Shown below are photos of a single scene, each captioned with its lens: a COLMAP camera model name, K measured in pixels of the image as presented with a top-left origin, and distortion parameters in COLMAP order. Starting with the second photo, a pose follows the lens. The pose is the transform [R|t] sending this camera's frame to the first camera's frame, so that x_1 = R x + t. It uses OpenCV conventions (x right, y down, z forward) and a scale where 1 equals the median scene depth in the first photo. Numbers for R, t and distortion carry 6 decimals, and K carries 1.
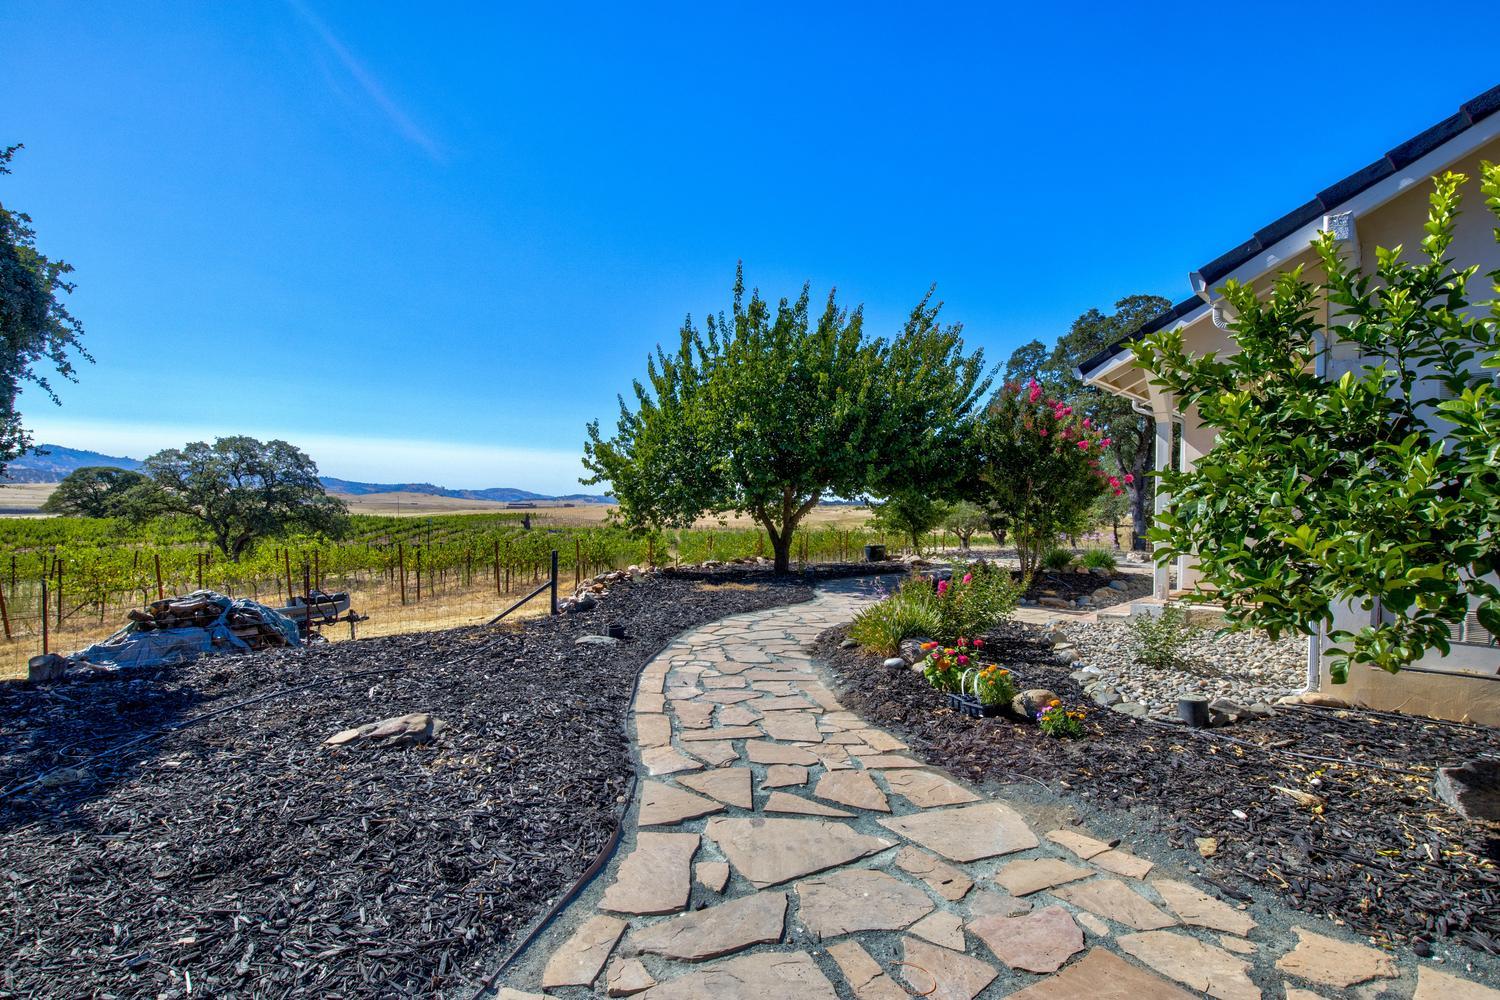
lens RADIAL K [[752.9, 0, 738.0], [0, 752.9, 502.7], [0, 0, 1]] dist [-0.000127, -0.000565]
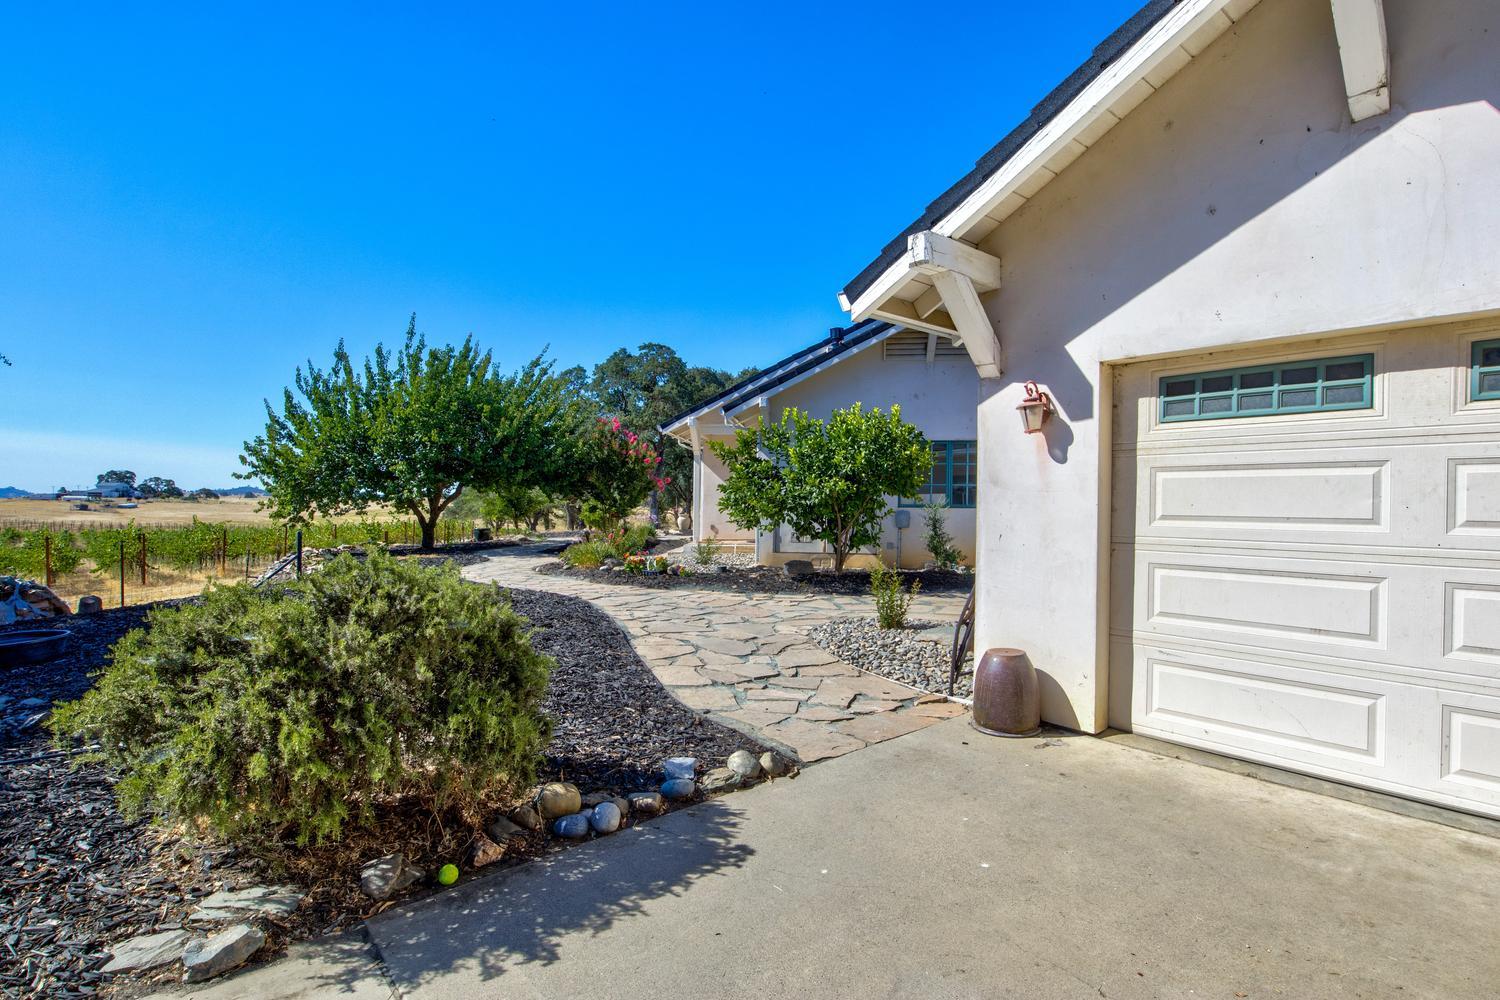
lens RADIAL K [[752.9, 0, 738.9], [0, 752.9, 511.2], [0, 0, 1]] dist [-0.000127, -0.000565]
pose [[0.807435, -0.012683, 0.589820, -0.269894], [0.000050, 0.999770, 0.021430, 0.000063], [-0.589957, -0.017274, 0.807250, -0.350385]]
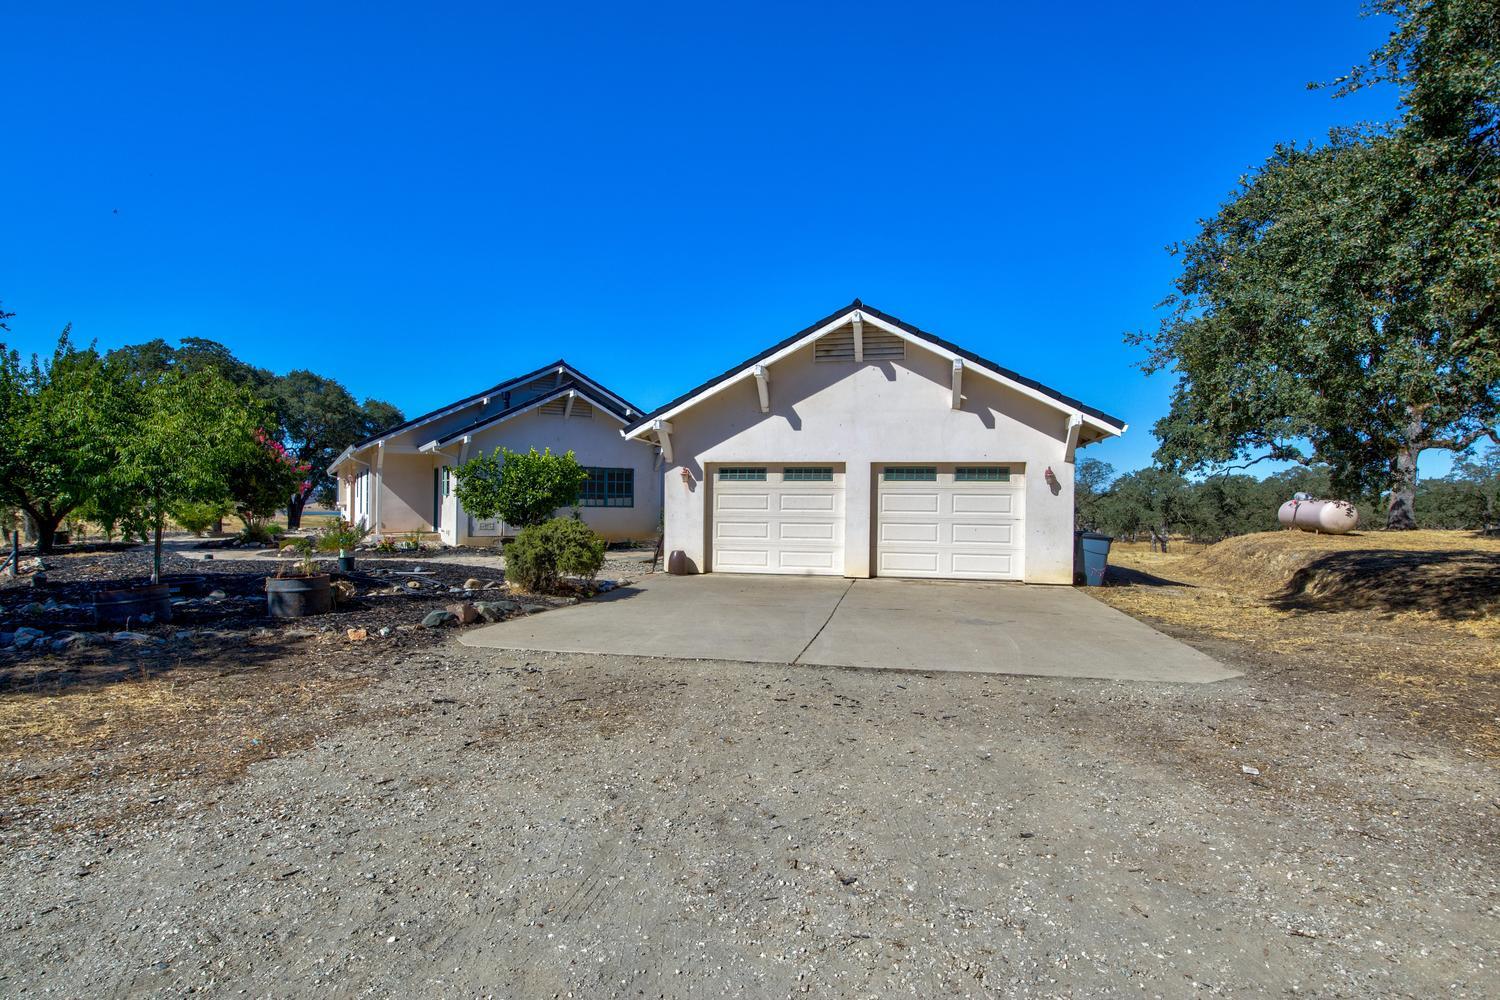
lens RADIAL K [[752.9, 0, 742.6], [0, 752.9, 496.1], [0, 0, 1]] dist [-0.000127, -0.000565]
pose [[0.277903, 0.003193, 0.960604, -0.832470], [-0.006959, 0.999975, -0.001311, -0.005930], [-0.960584, -0.006321, 0.277918, -0.496614]]
